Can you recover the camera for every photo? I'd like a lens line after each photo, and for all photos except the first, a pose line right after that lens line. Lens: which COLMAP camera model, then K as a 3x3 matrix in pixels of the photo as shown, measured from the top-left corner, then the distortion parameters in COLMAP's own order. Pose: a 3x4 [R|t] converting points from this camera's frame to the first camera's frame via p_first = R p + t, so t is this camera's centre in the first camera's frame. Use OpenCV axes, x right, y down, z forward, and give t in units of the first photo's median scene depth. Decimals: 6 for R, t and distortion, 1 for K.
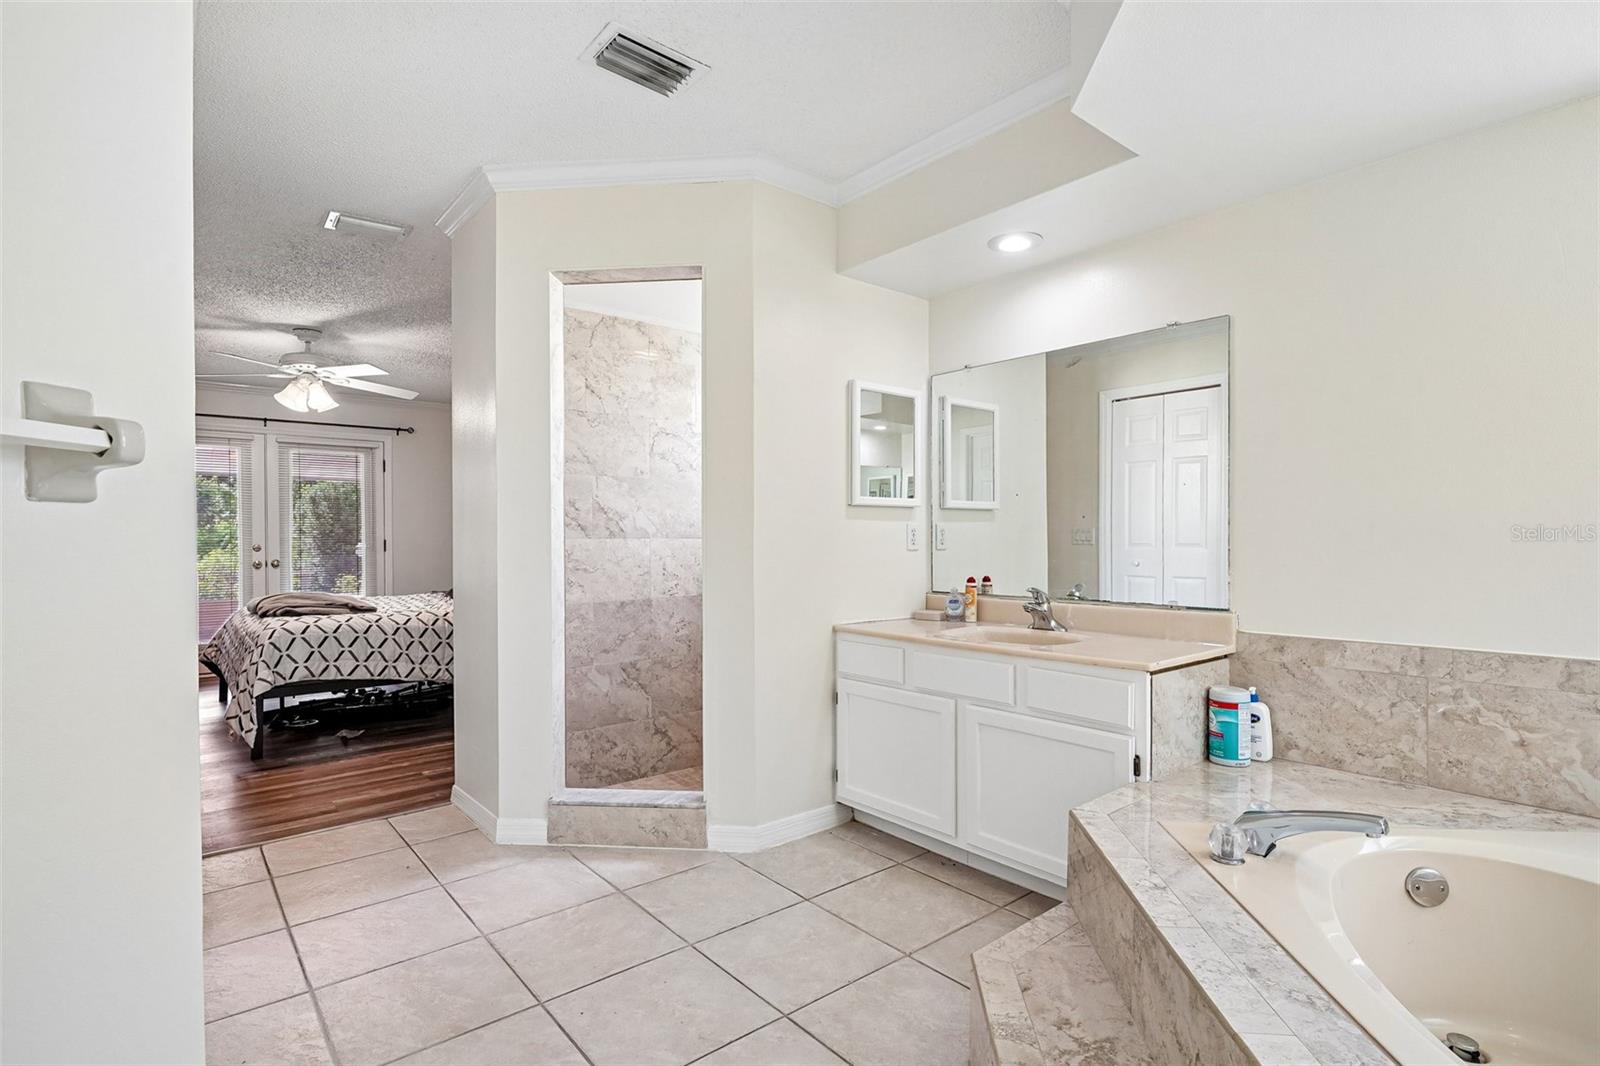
lens RADIAL K [[777.8, 0, 794.5], [0, 777.8, 541.1], [0, 0, 1]] dist [-0.007346, 0.000625]
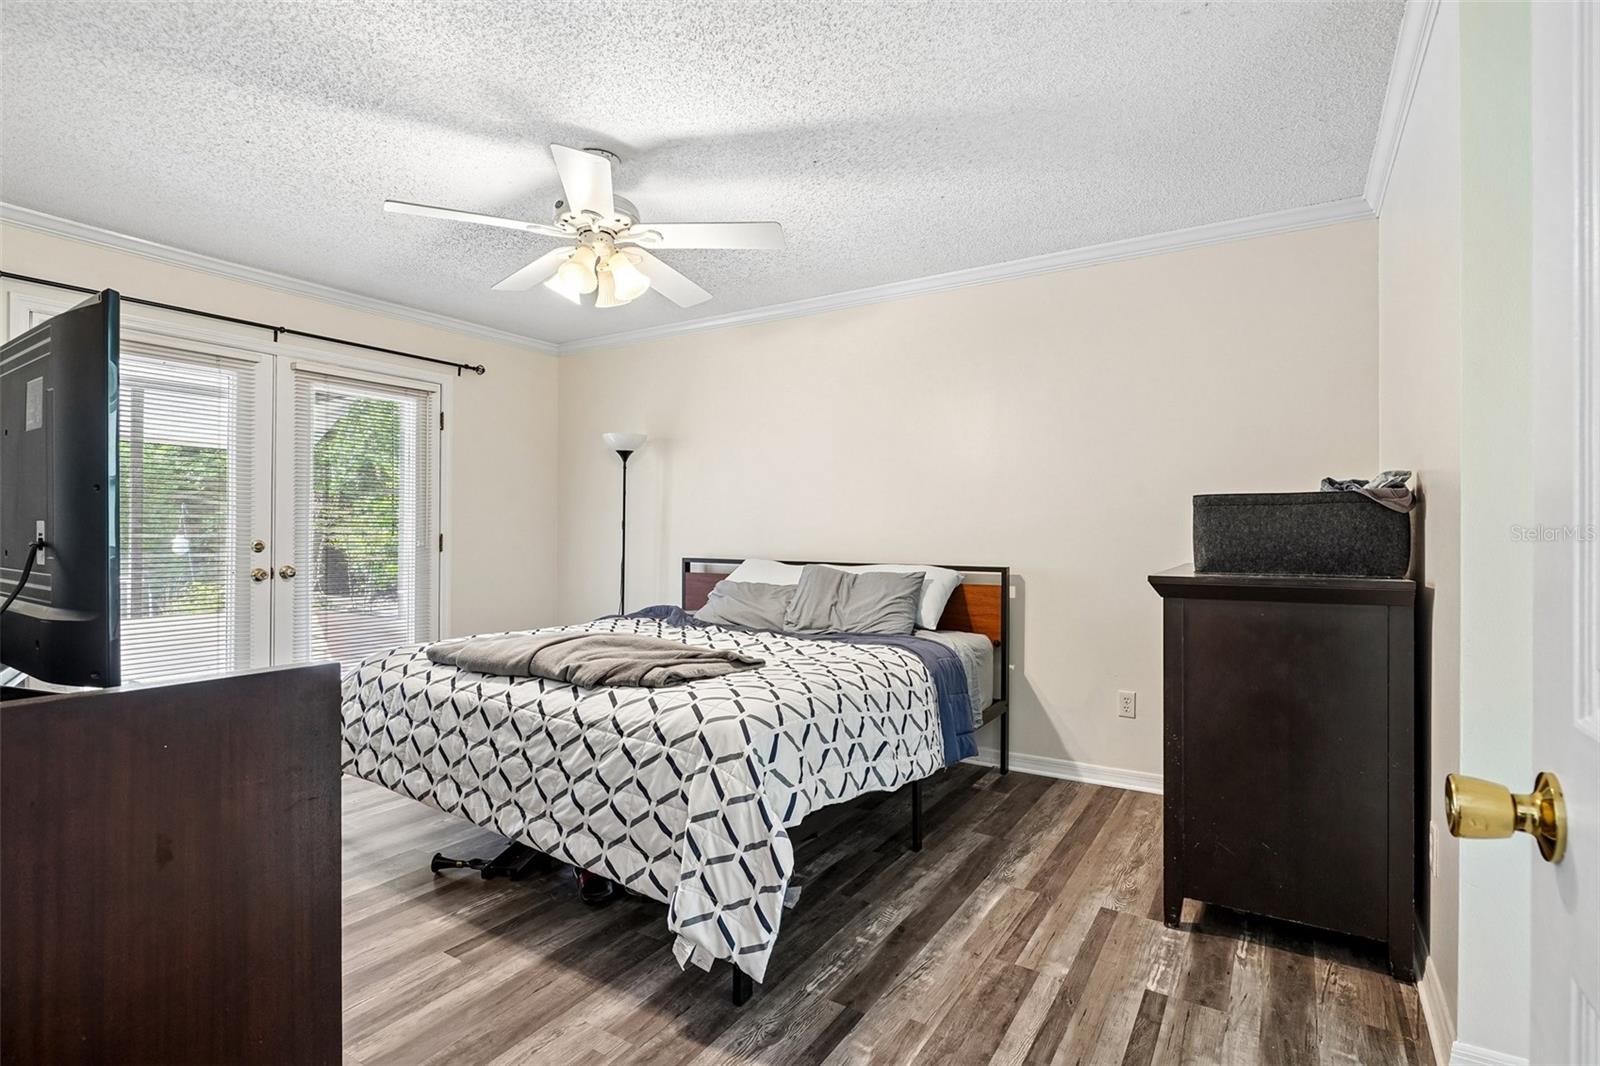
lens RADIAL K [[777.8, 0, 794.5], [0, 777.8, 541.1], [0, 0, 1]] dist [-0.007346, 0.000625]
pose [[0.957121, 0.006941, 0.289606, -0.722923], [-0.007875, 0.999967, 0.002061, 0.000686], [-0.289582, -0.004254, 0.957144, 0.486406]]
